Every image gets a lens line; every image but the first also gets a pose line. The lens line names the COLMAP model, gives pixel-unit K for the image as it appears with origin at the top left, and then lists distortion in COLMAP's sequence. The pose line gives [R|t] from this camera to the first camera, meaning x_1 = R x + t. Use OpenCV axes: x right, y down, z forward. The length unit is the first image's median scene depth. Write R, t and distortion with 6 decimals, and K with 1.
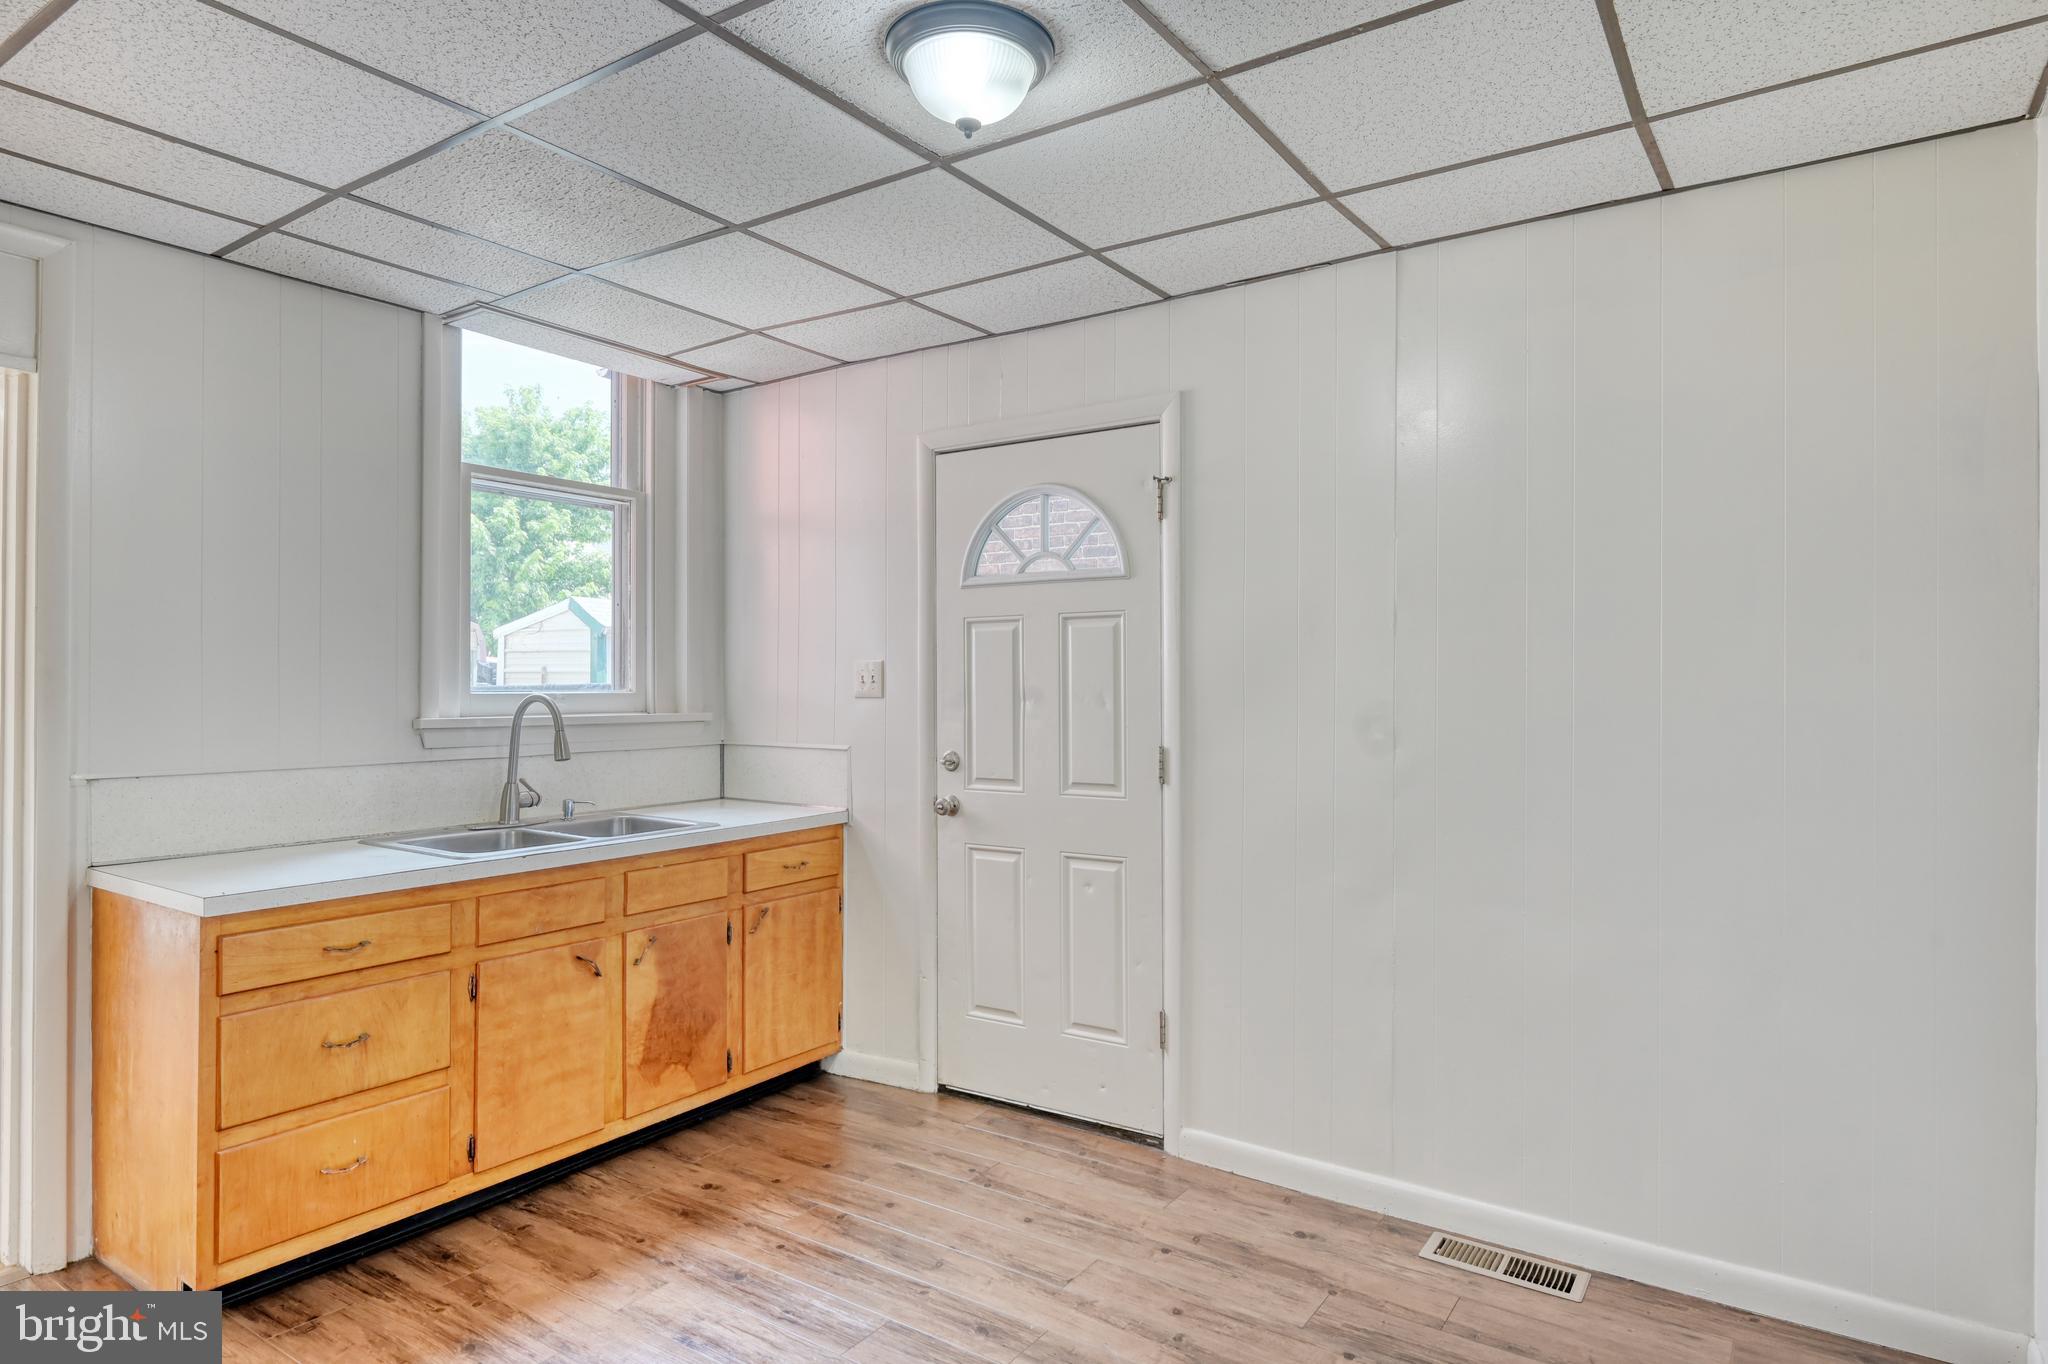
lens RADIAL K [[1165.0, 0, 1033.0], [0, 1165.0, 681.0], [0, 0, 1]] dist [-0.001915, -0.002538]
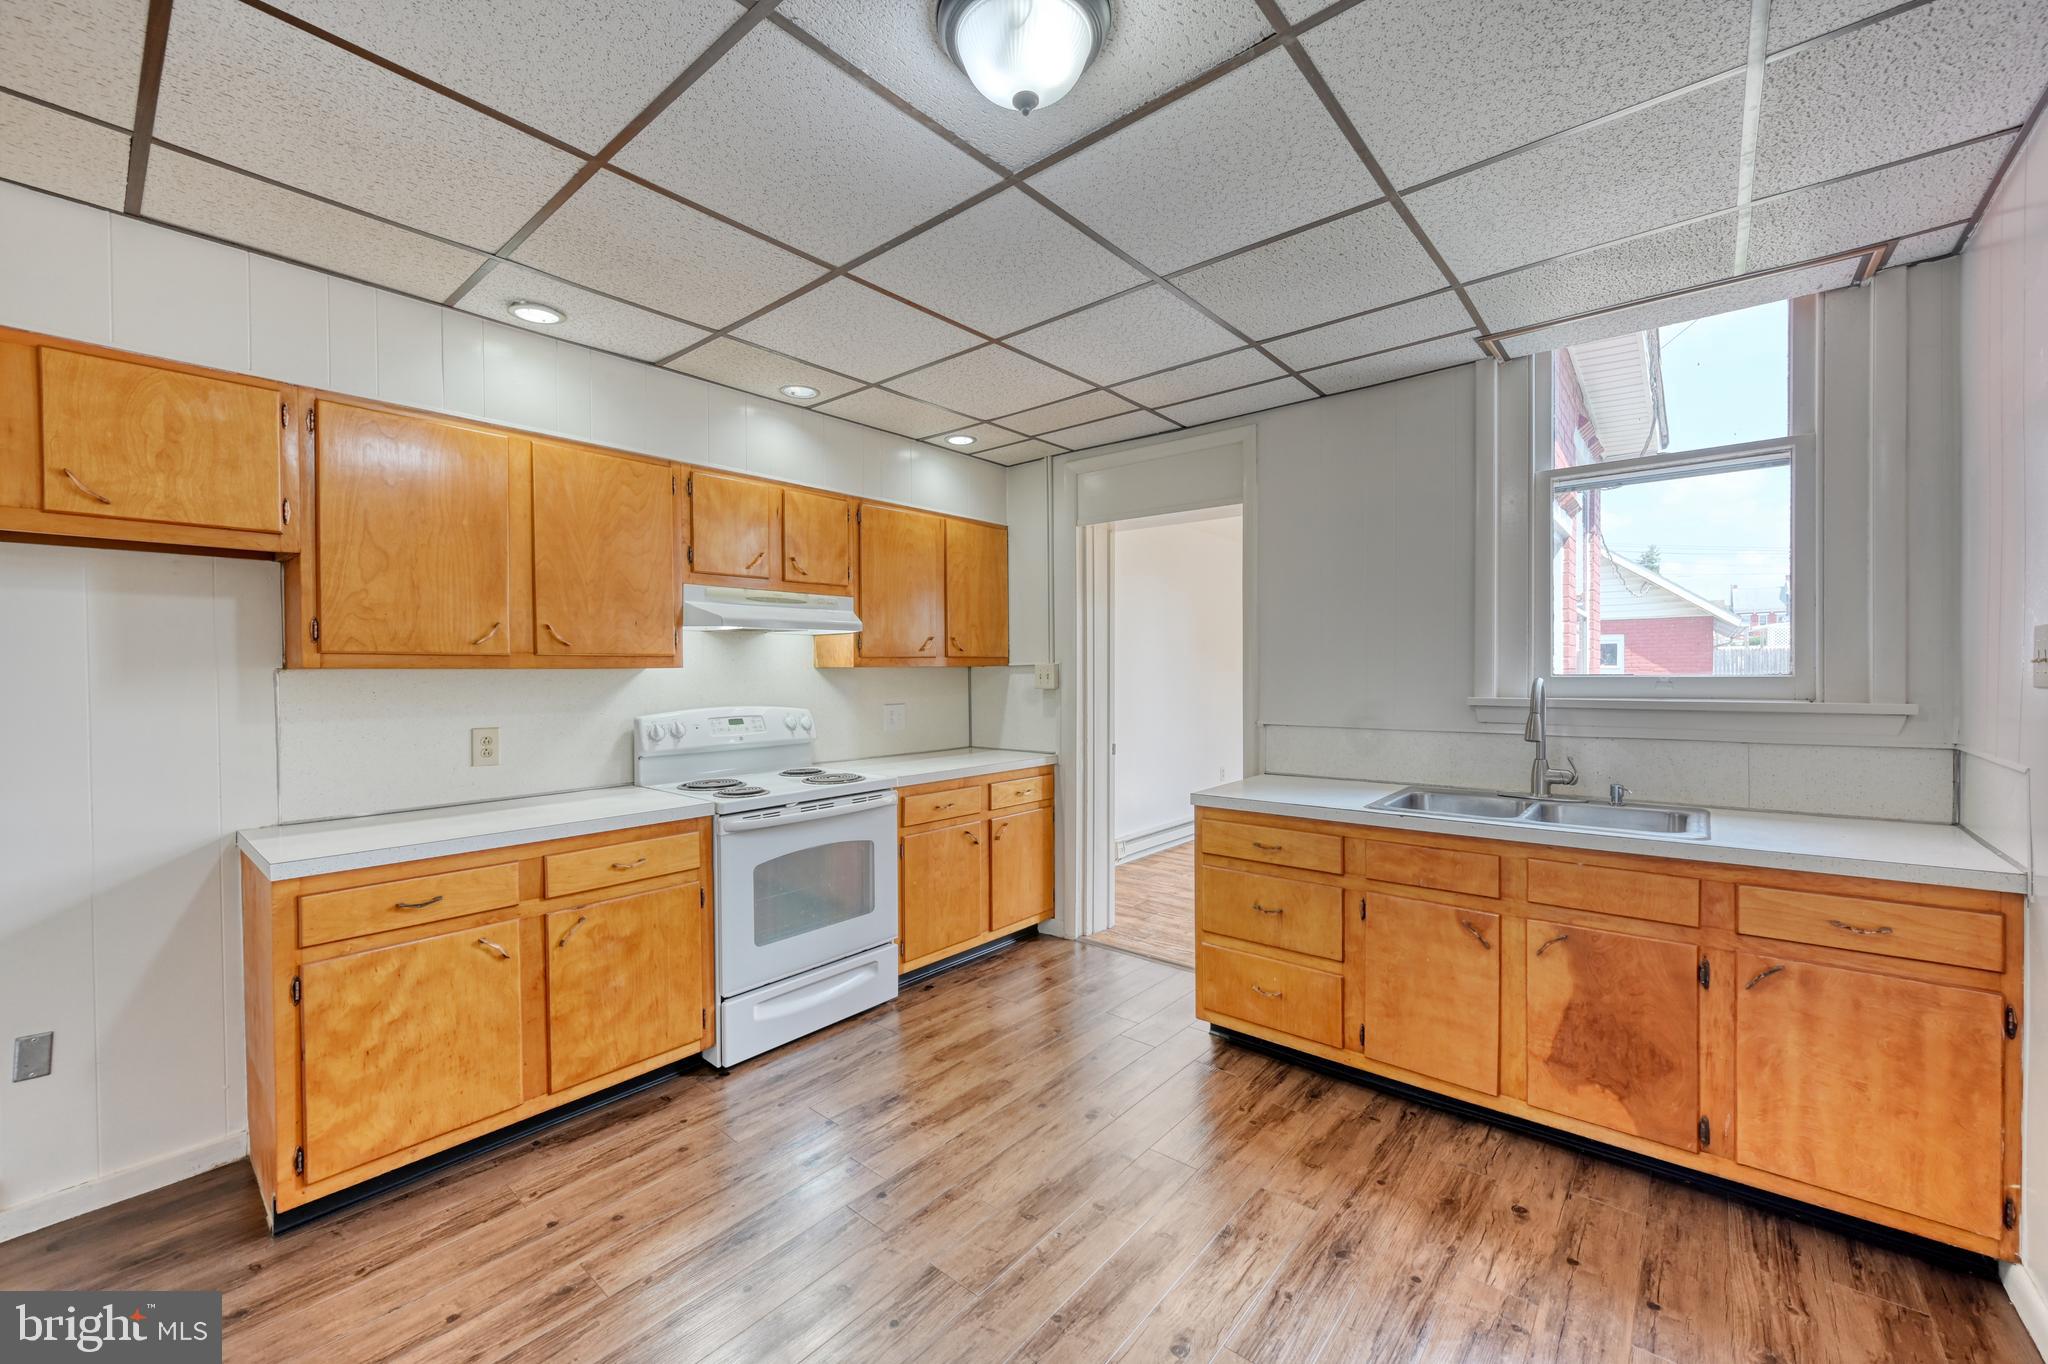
lens RADIAL K [[800.6, 0, 1018.5], [0, 800.6, 680.7], [0, 0, 1]] dist [0.001665, 0.000591]
pose [[-0.110865, 0.011647, -0.993767, 0.343826], [0.011996, 0.999874, 0.010380, 0.000576], [0.993763, -0.010770, -0.110990, 0.588516]]
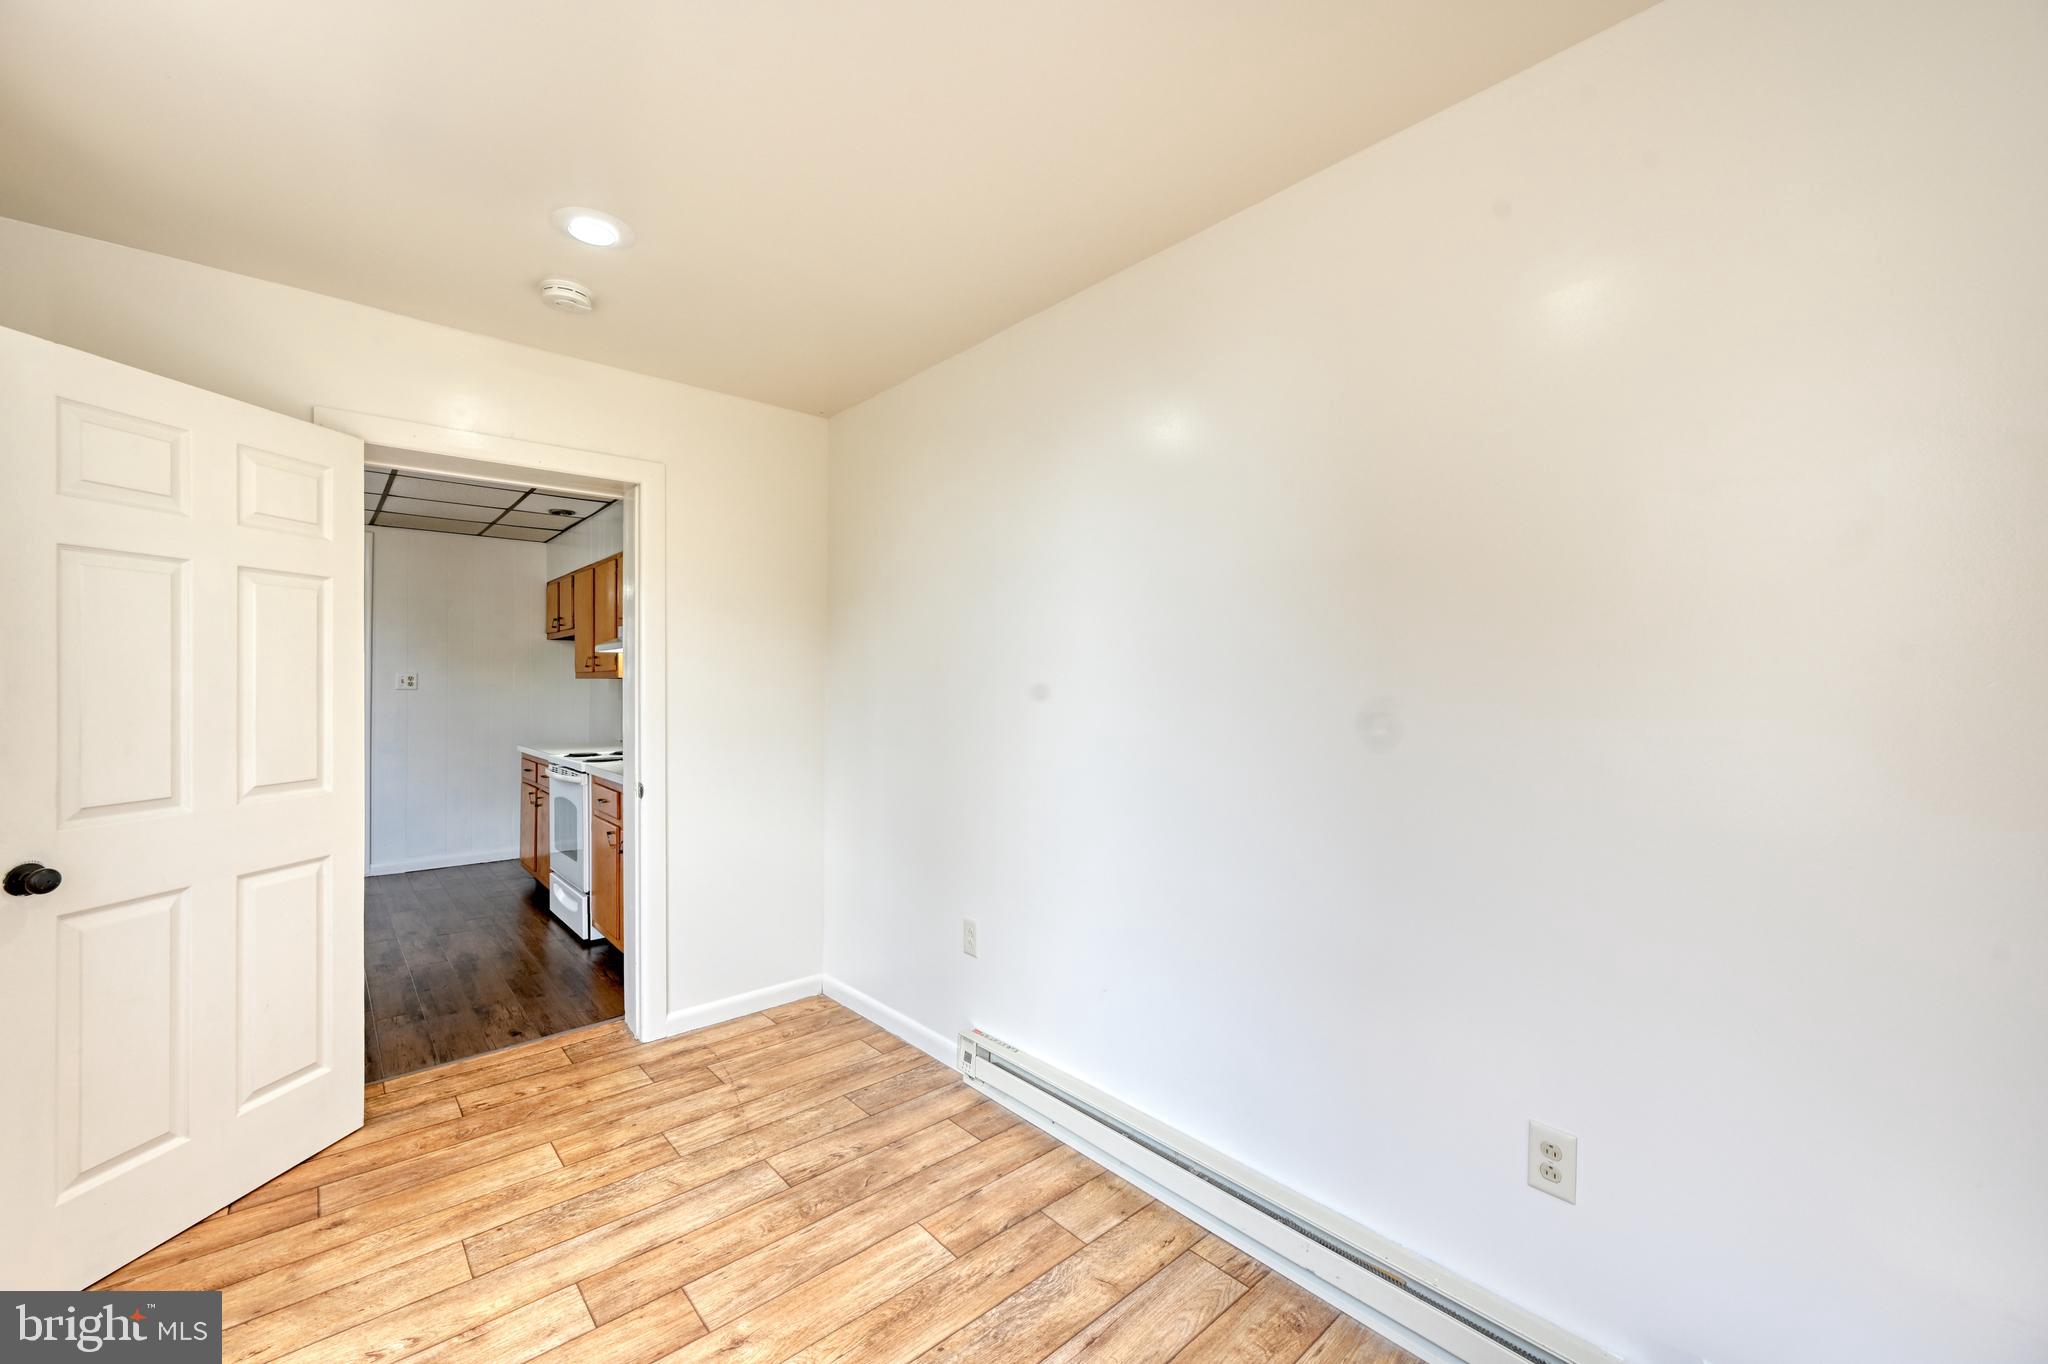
lens RADIAL K [[800.6, 0, 1025.7], [0, 800.6, 683.6], [0, 0, 1]] dist [0.001665, 0.000591]
pose [[-0.970113, 0.004402, 0.242612, -1.456572], [0.002423, 0.999961, -0.008456, 0.008401], [-0.242640, -0.007615, -0.970086, 1.320274]]
